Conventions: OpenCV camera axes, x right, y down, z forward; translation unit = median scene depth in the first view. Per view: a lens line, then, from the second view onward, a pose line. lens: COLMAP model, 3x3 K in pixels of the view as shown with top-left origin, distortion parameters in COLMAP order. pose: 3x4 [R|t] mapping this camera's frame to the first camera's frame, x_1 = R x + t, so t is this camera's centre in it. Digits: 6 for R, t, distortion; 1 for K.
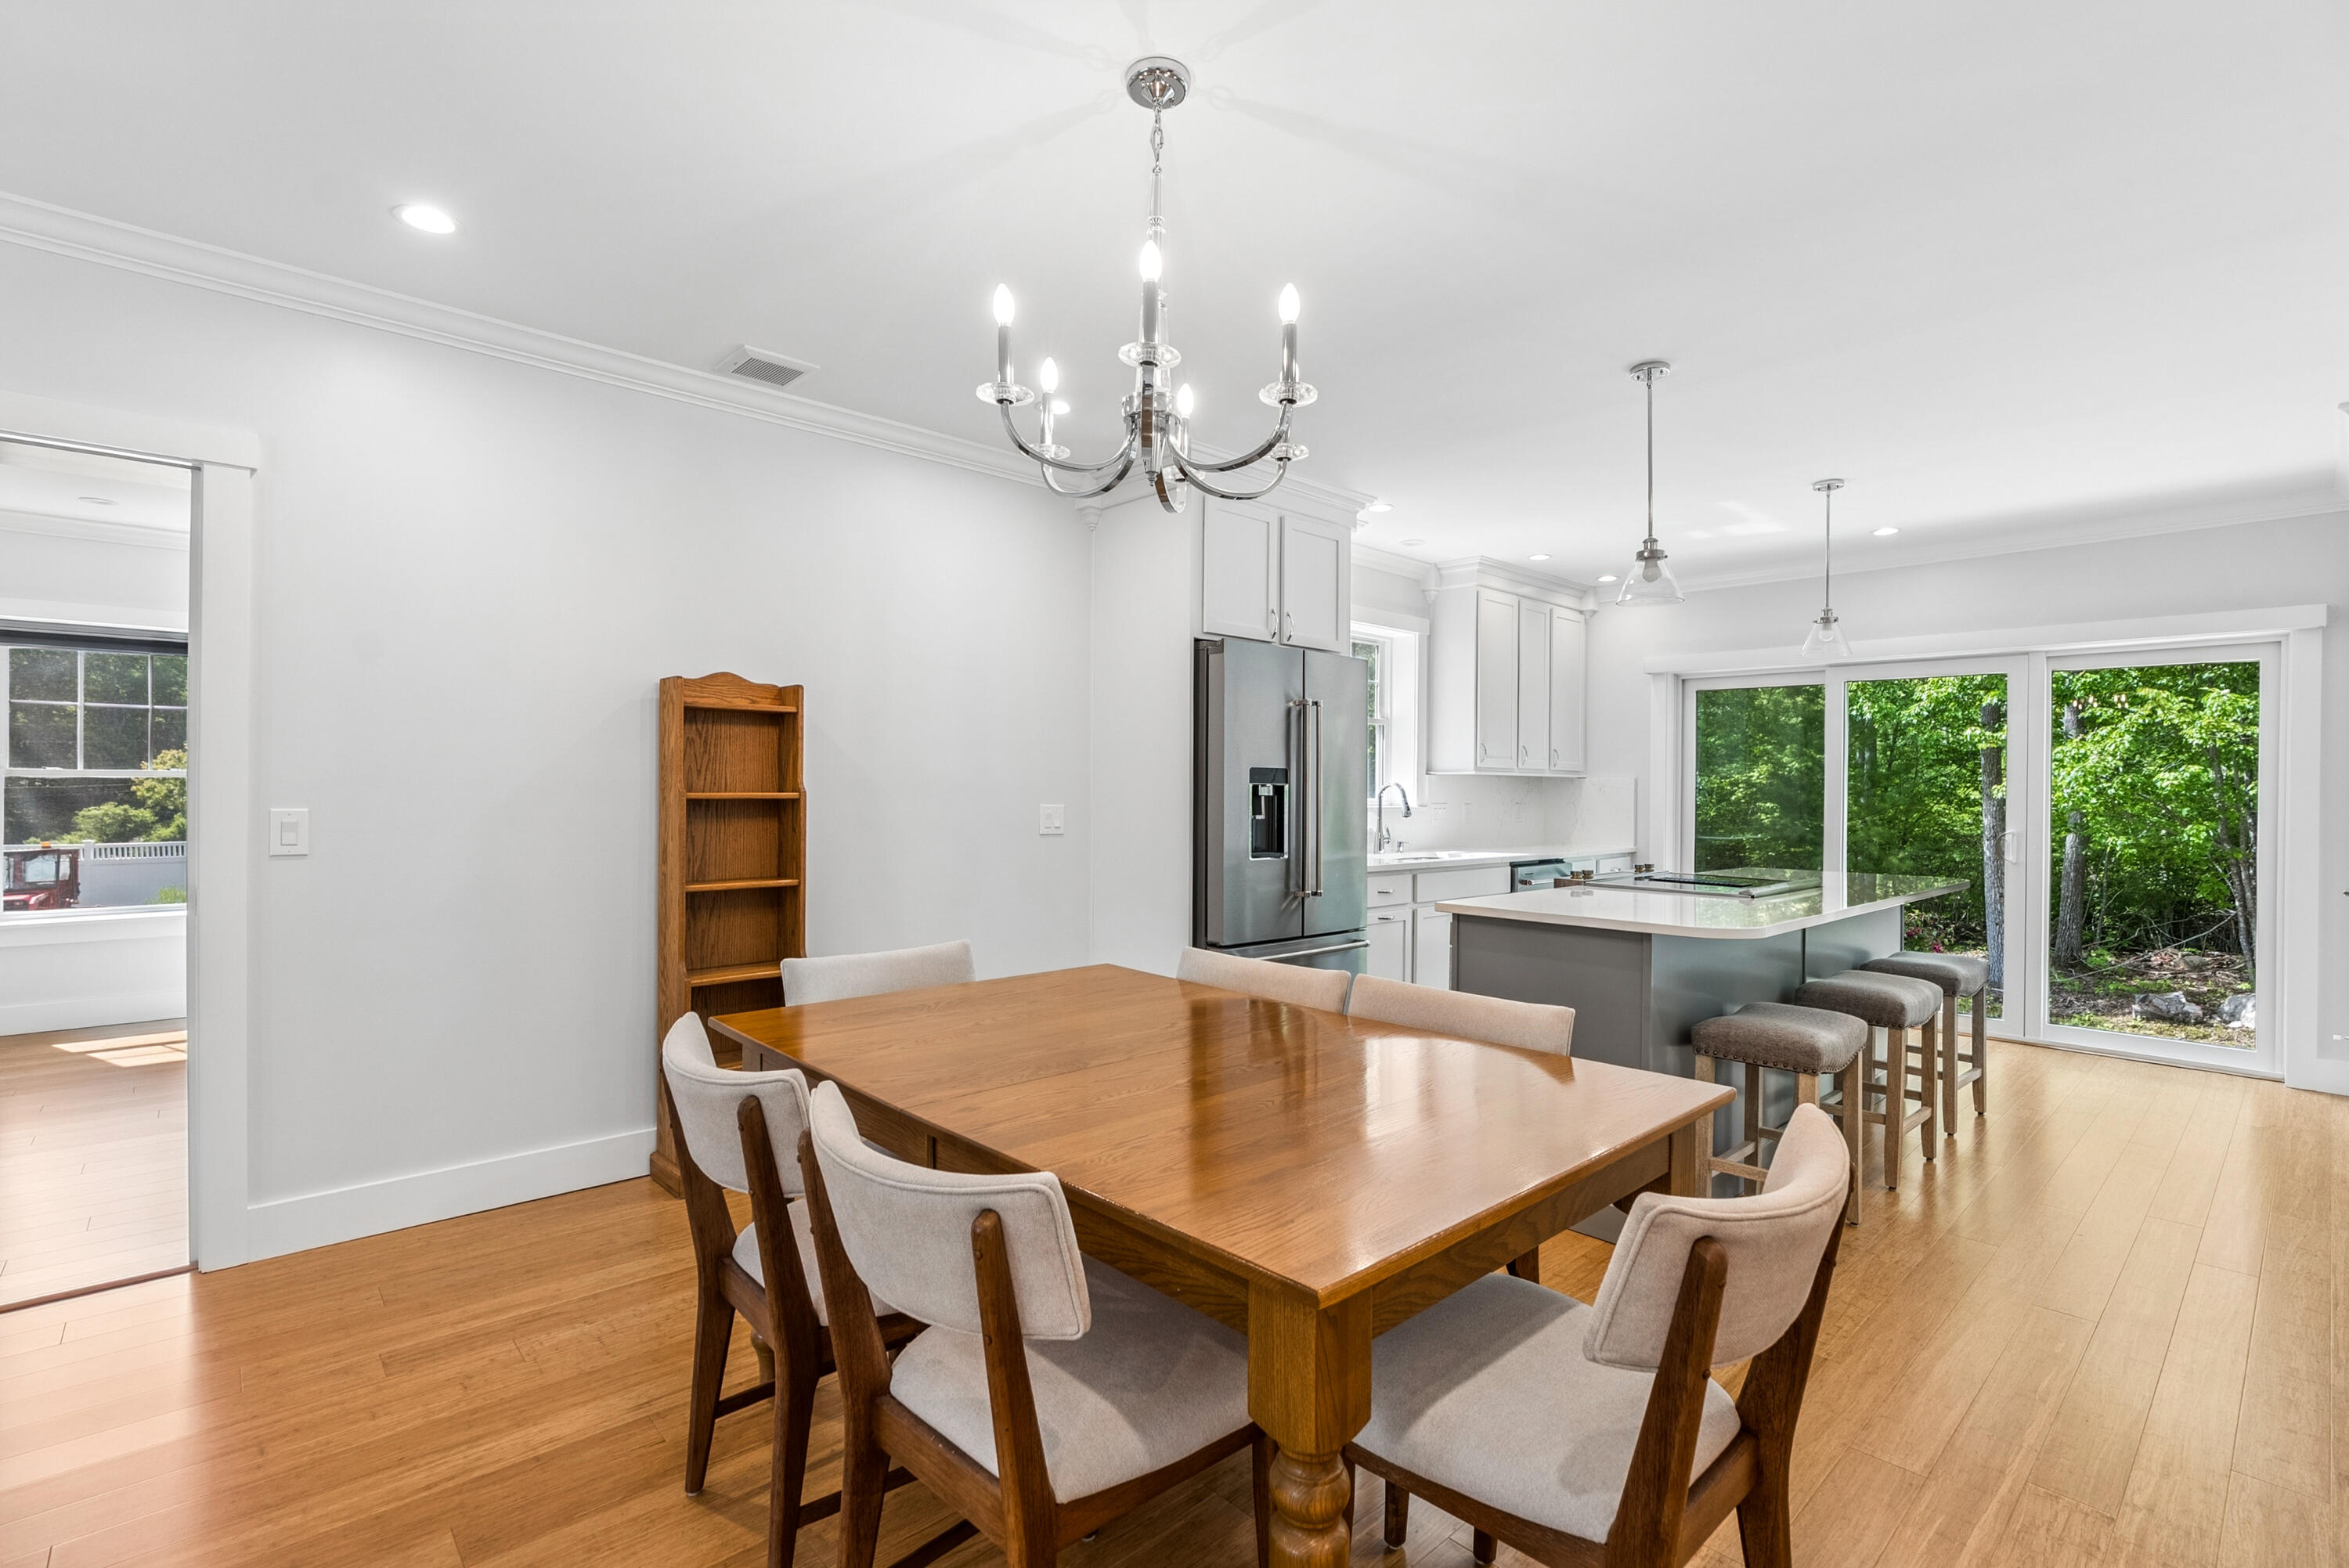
lens RADIAL K [[1085.6, 0, 1187.7], [0, 1085.6, 791.1], [0, 0, 1]] dist [0.002678, 0.000518]
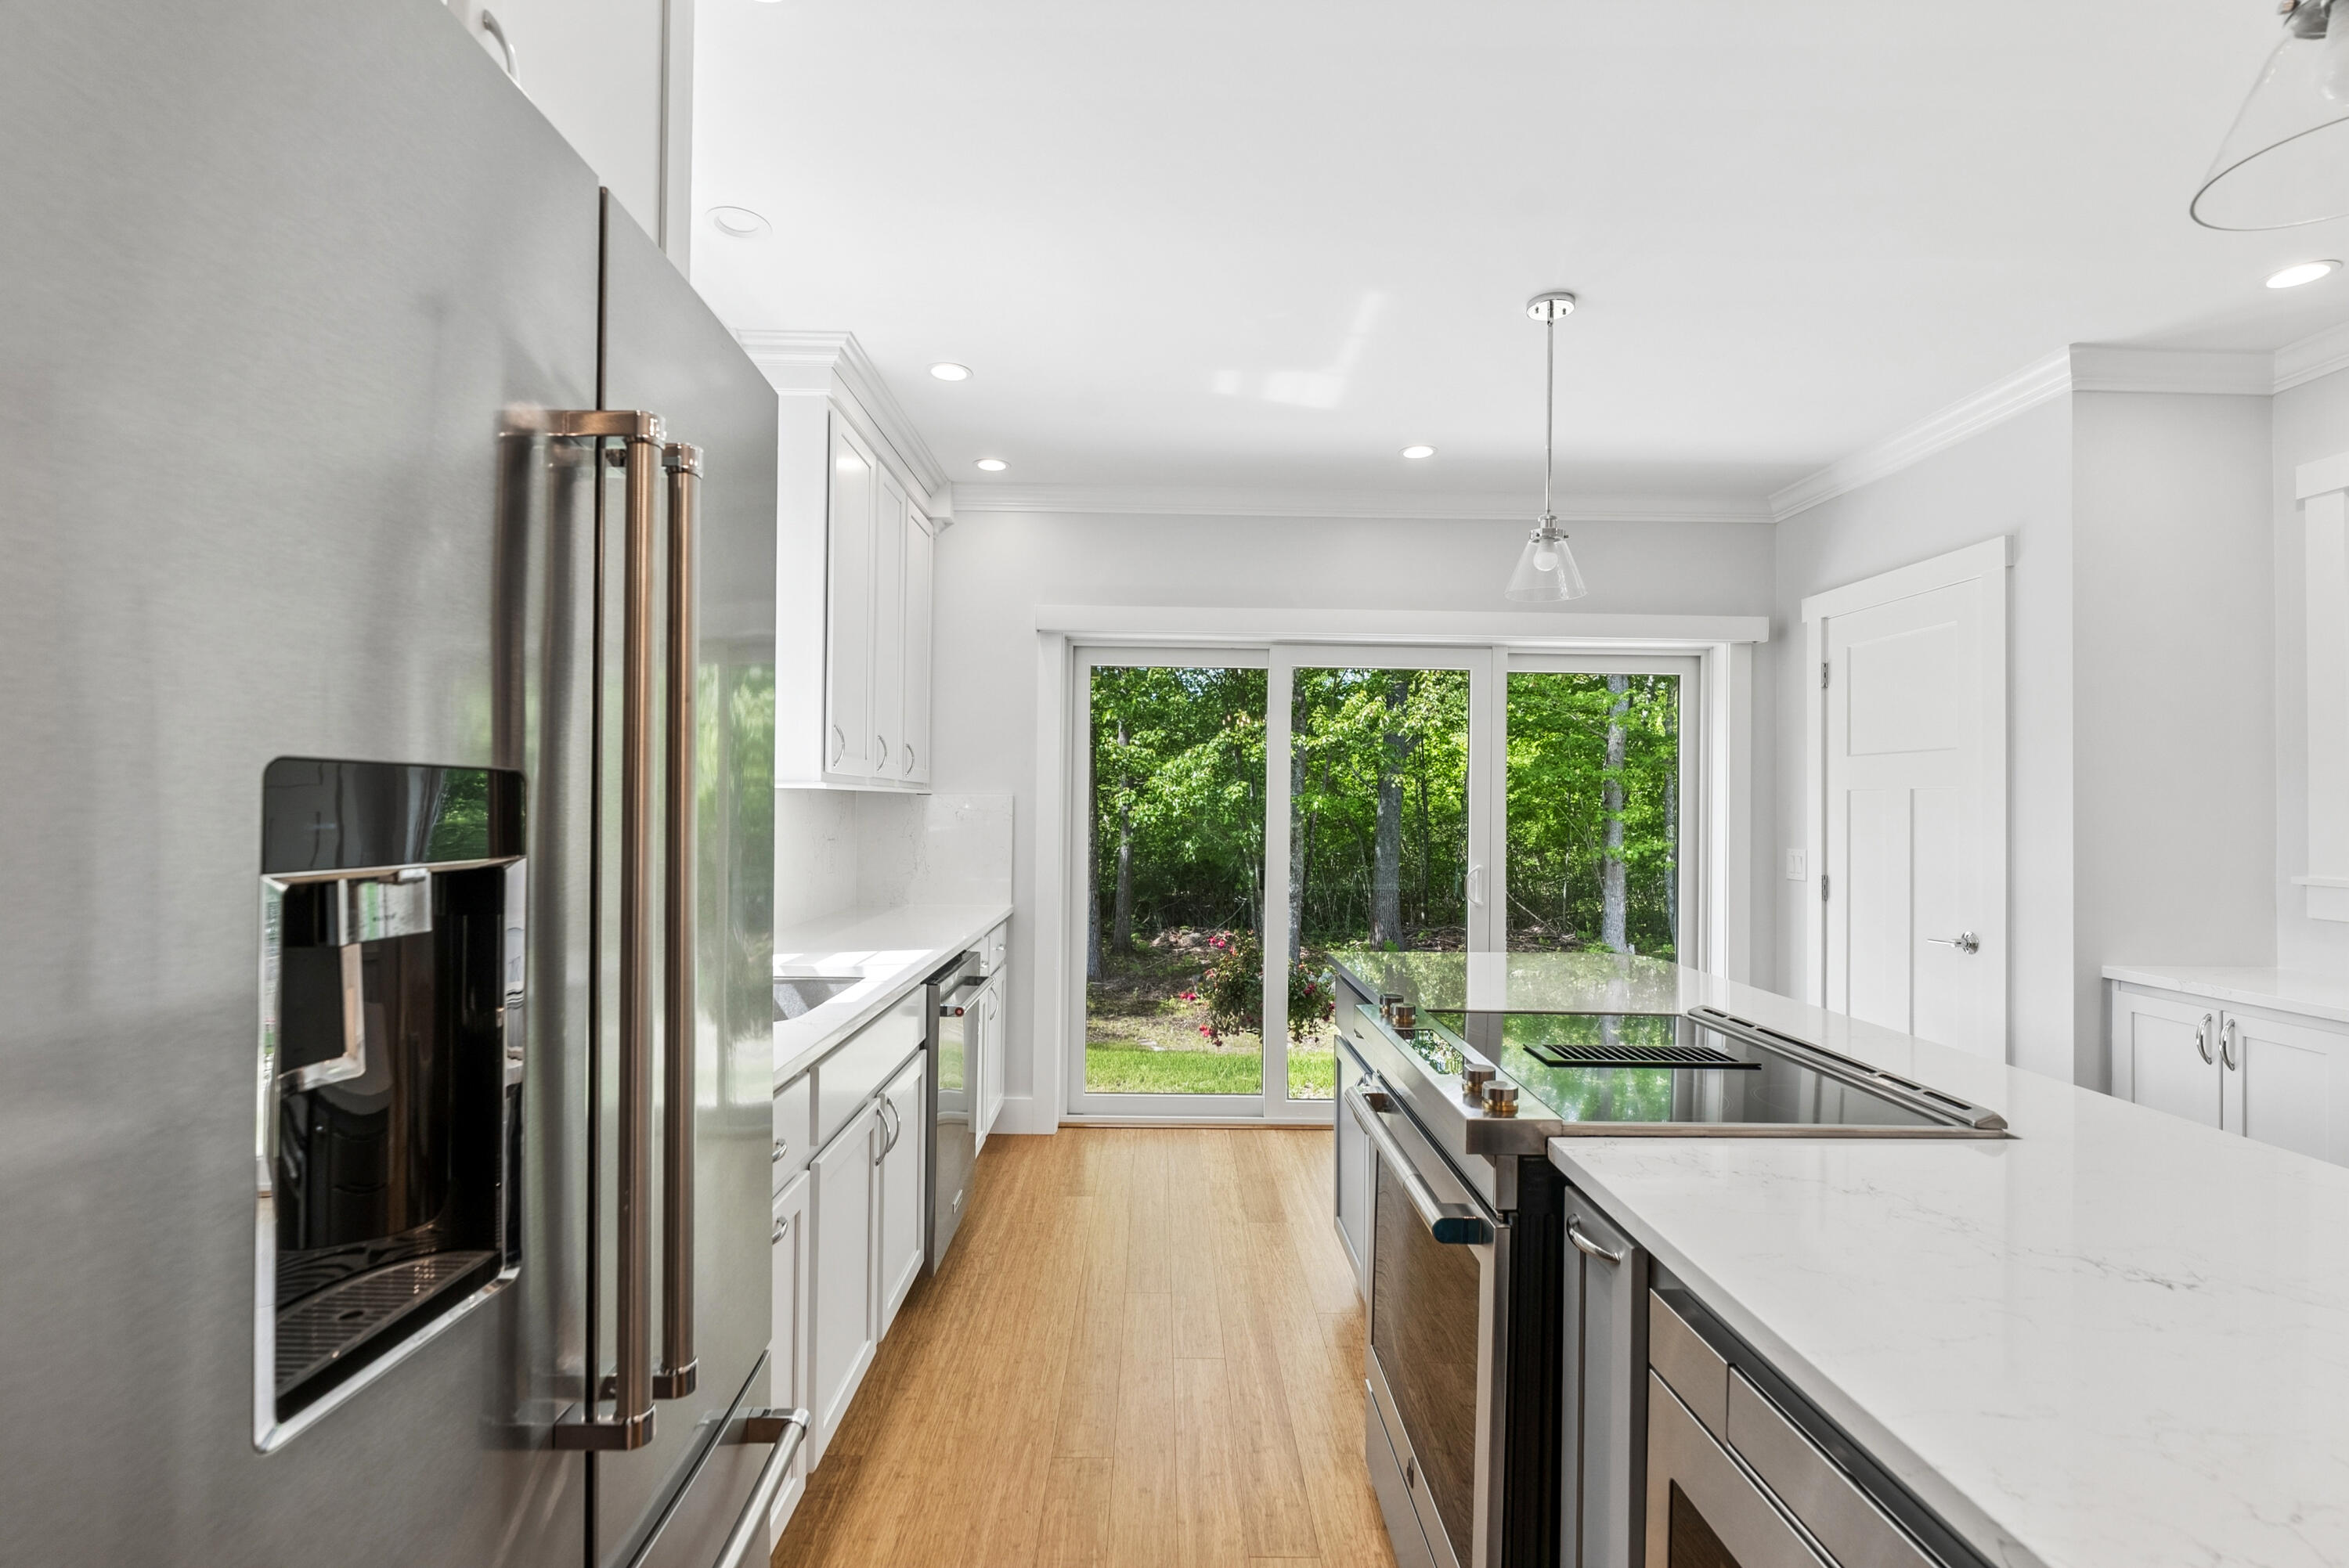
lens RADIAL K [[1058.3, 0, 1171.5], [0, 1058.3, 787.5], [0, 0, 1]] dist [-0.015431, 0.005058]
pose [[0.679075, 0.009343, 0.734009, 0.013791], [-0.002135, 0.999940, -0.010754, -0.005902], [-0.734065, 0.005736, 0.679055, 0.298872]]
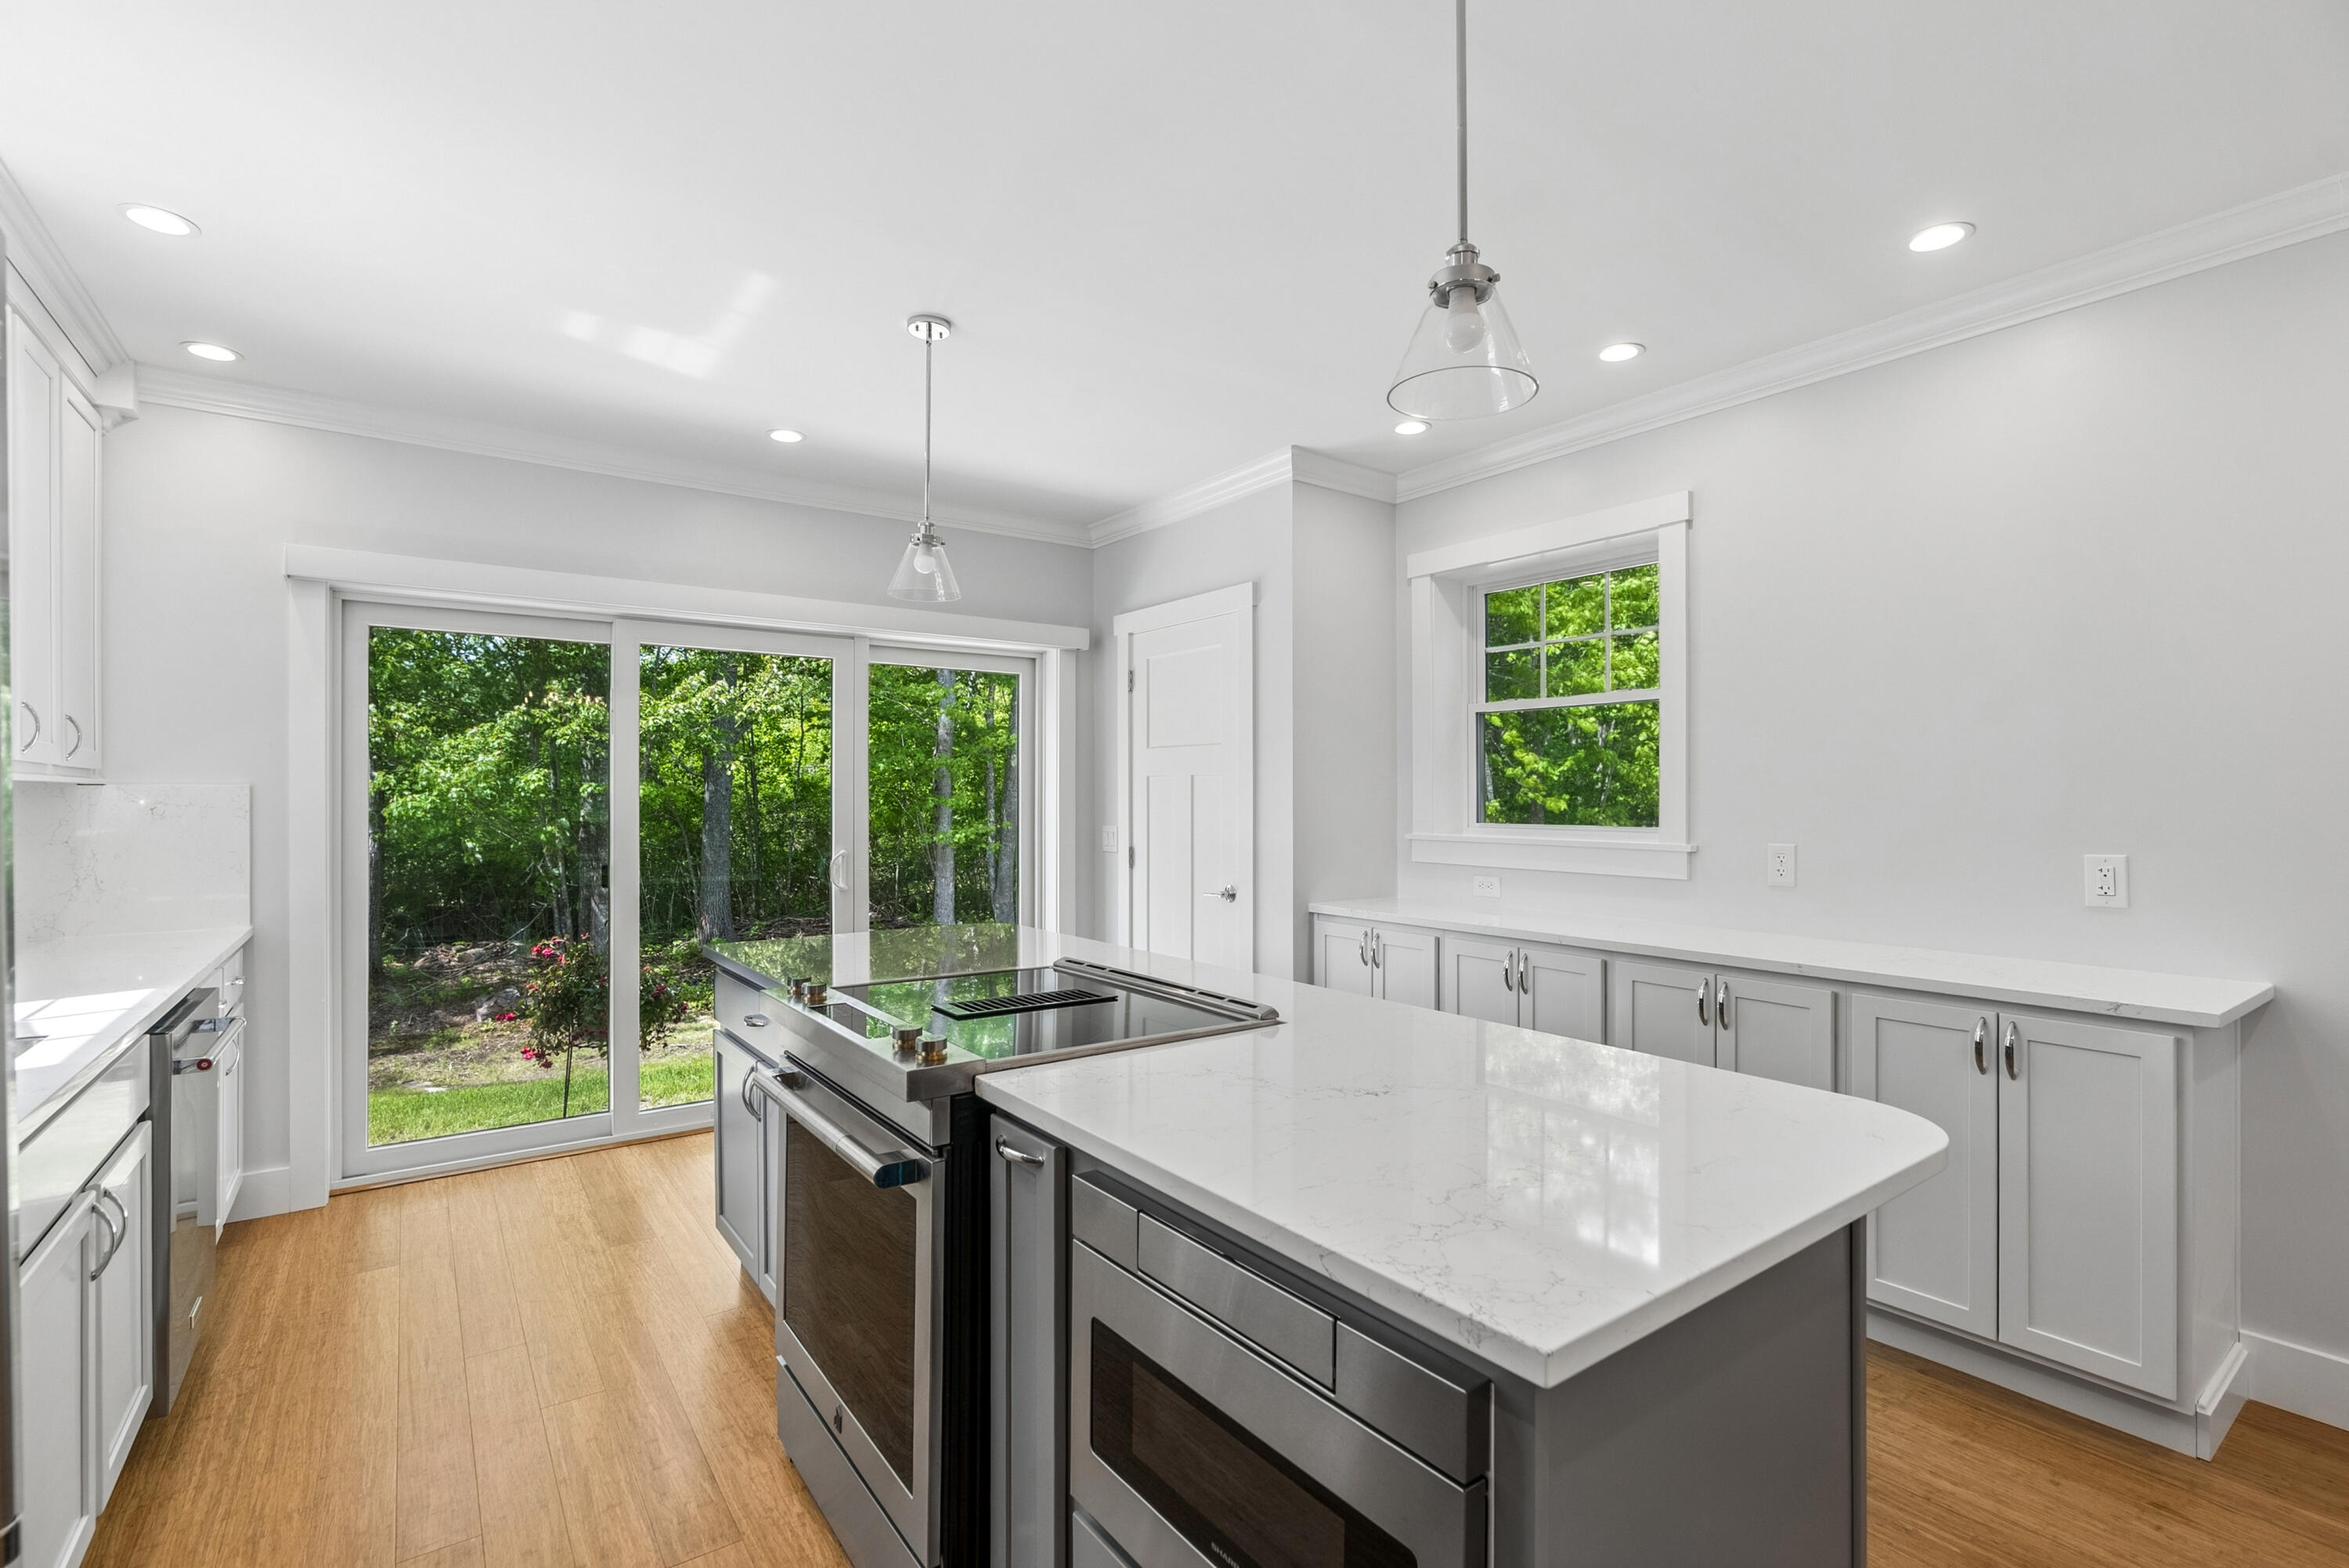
lens RADIAL K [[1061.5, 0, 1169.4], [0, 1061.5, 795.5], [0, 0, 1]] dist [-0.010404, 0.001068]
pose [[0.132311, -0.009981, 0.991158, -0.002248], [0.005641, 0.999941, 0.009316, -0.005481], [-0.991192, 0.004359, 0.132360, 0.304879]]
